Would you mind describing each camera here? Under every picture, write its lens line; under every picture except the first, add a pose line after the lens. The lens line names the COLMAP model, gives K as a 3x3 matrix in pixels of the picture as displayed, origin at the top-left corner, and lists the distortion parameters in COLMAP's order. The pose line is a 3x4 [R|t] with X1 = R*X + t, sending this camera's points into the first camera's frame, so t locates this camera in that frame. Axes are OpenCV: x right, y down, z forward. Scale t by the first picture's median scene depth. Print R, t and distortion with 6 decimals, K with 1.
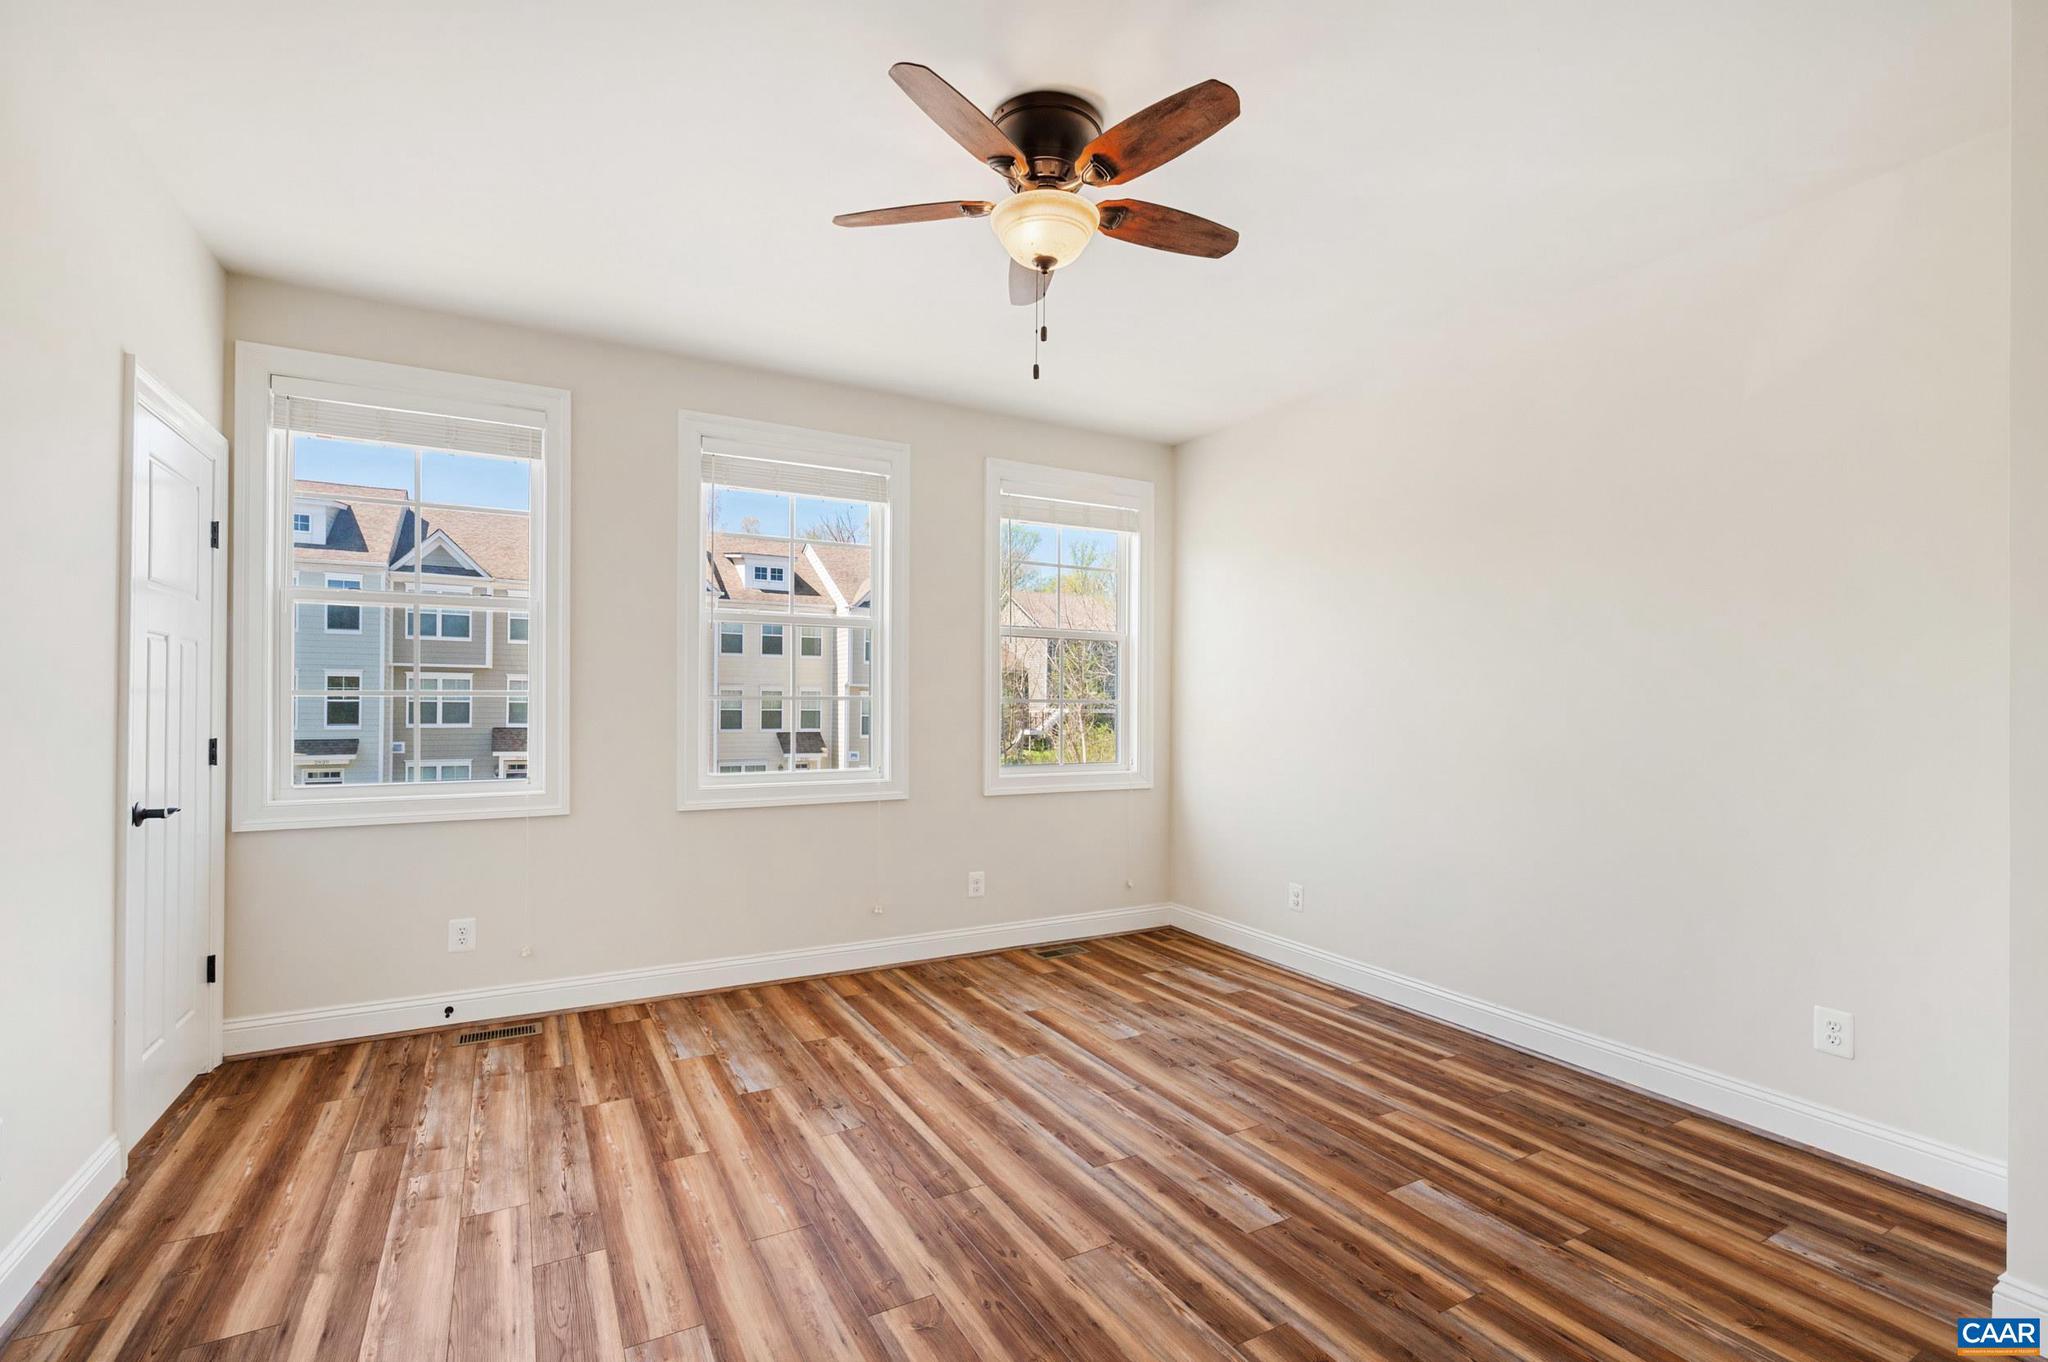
lens RADIAL K [[931.2, 0, 1022.9], [0, 931.2, 691.6], [0, 0, 1]] dist [0.000199, 0.000069]
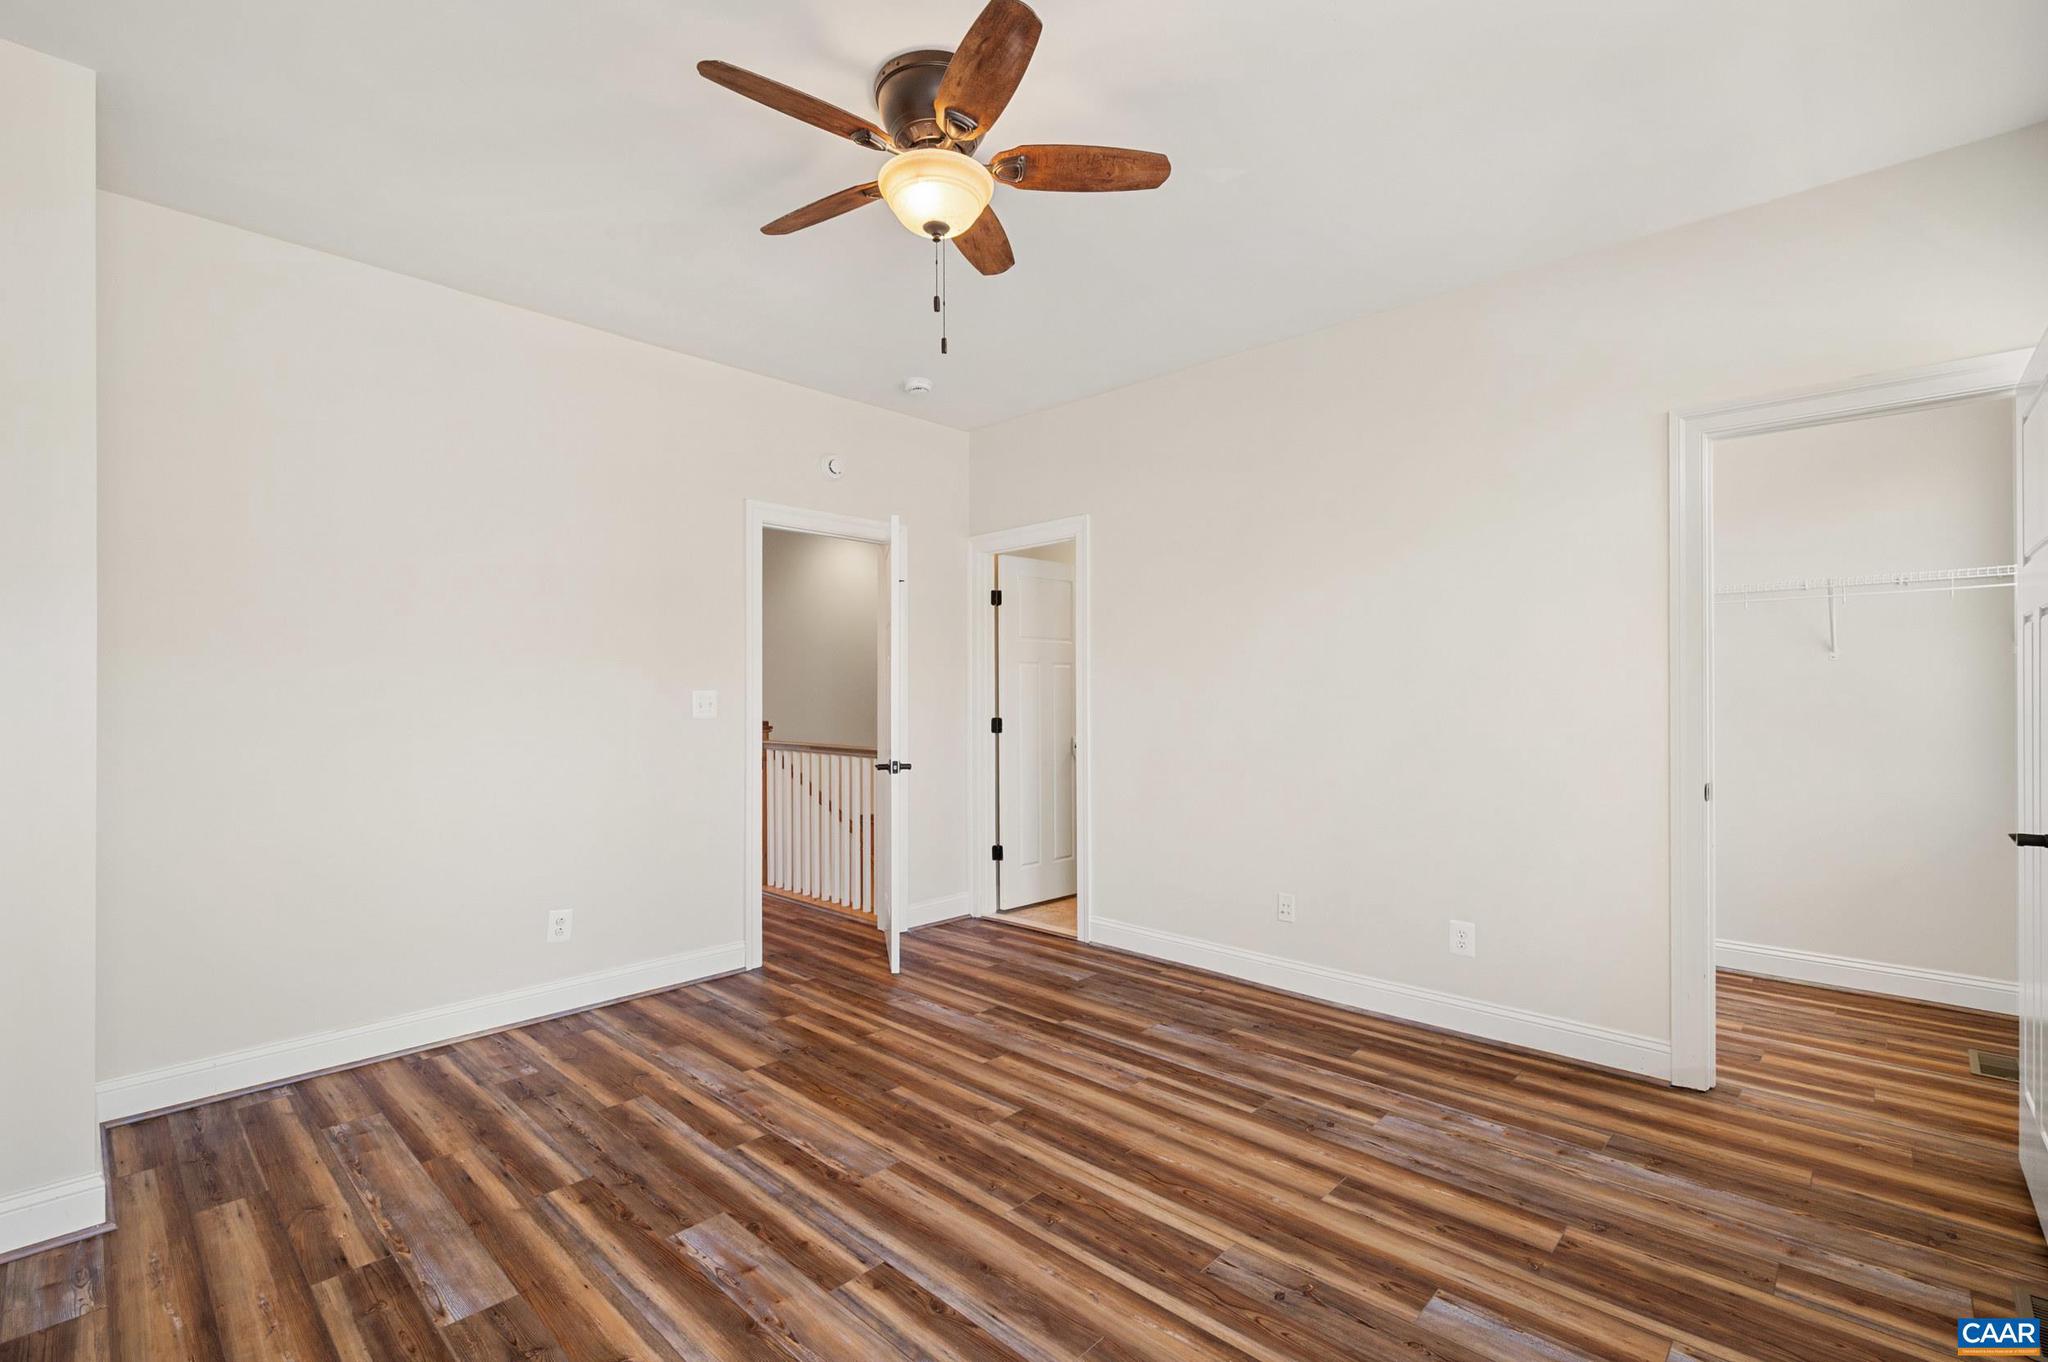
lens RADIAL K [[931.2, 0, 1026.2], [0, 931.2, 691.5], [0, 0, 1]] dist [0.000199, 0.000069]
pose [[-0.957428, -0.005207, -0.288624, 0.209246], [0.000430, 0.999810, -0.019464, 0.031126], [0.288671, -0.018759, -0.957245, 1.957549]]
